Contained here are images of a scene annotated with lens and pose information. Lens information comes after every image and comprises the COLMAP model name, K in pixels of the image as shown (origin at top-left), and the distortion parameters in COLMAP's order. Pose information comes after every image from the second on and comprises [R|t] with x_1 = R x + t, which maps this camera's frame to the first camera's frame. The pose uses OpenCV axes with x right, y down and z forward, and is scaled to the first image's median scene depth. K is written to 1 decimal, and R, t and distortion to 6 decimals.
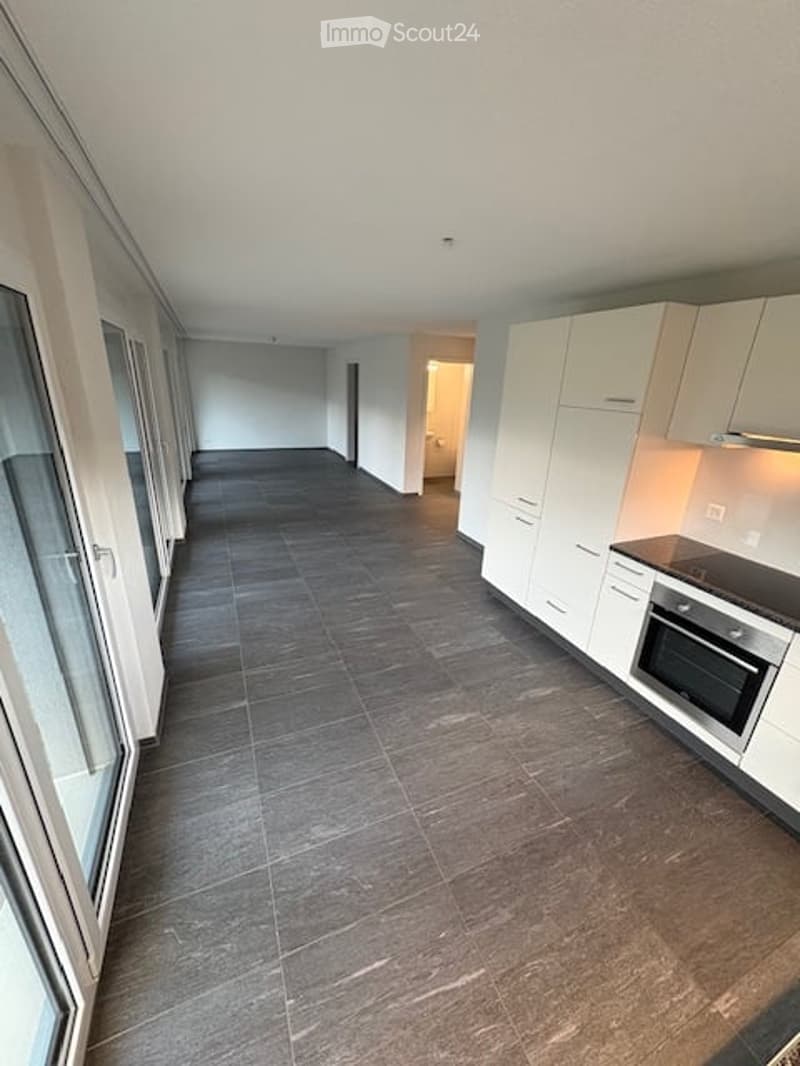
lens RADIAL K [[423.7, 0, 399.1], [0, 423.7, 529.9], [0, 0, 1]] dist [0.002304, 0.000790]
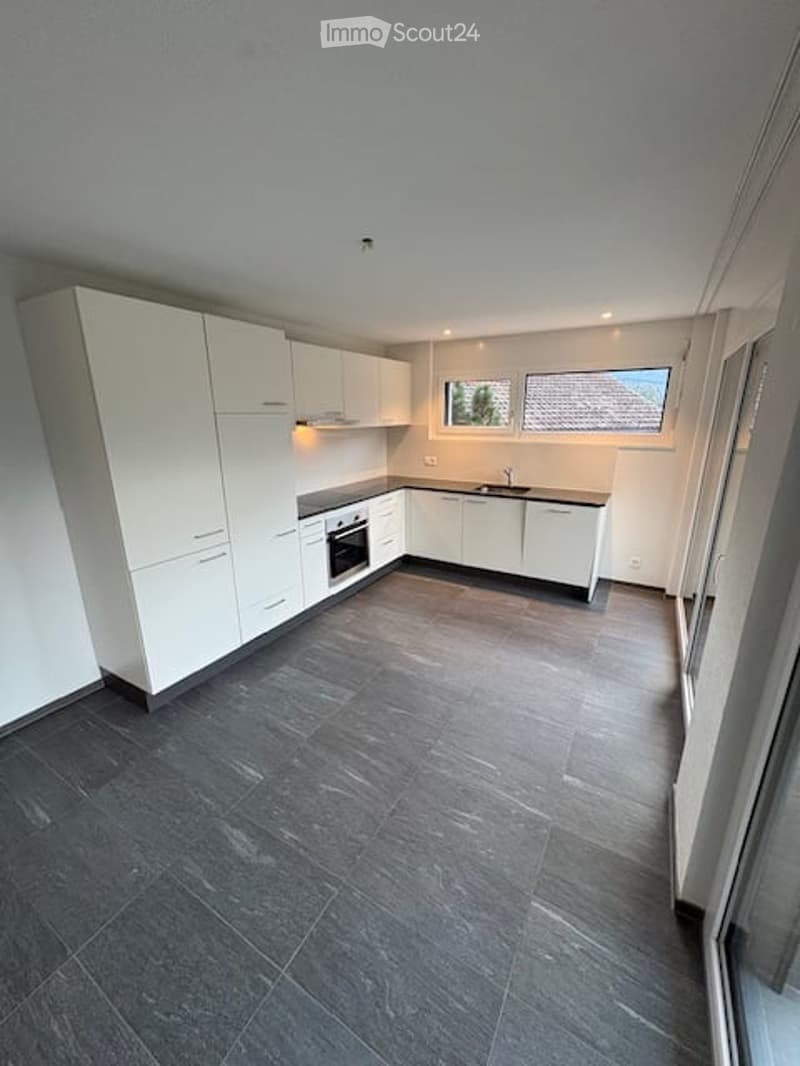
lens RADIAL K [[423.7, 0, 399.7], [0, 423.7, 532.4], [0, 0, 1]] dist [0.002304, 0.000790]
pose [[-0.595655, -0.247550, 0.764143, -0.617612], [0.255132, 0.843752, 0.472218, -0.416111], [-0.761645, 0.476236, -0.439427, 1.251424]]
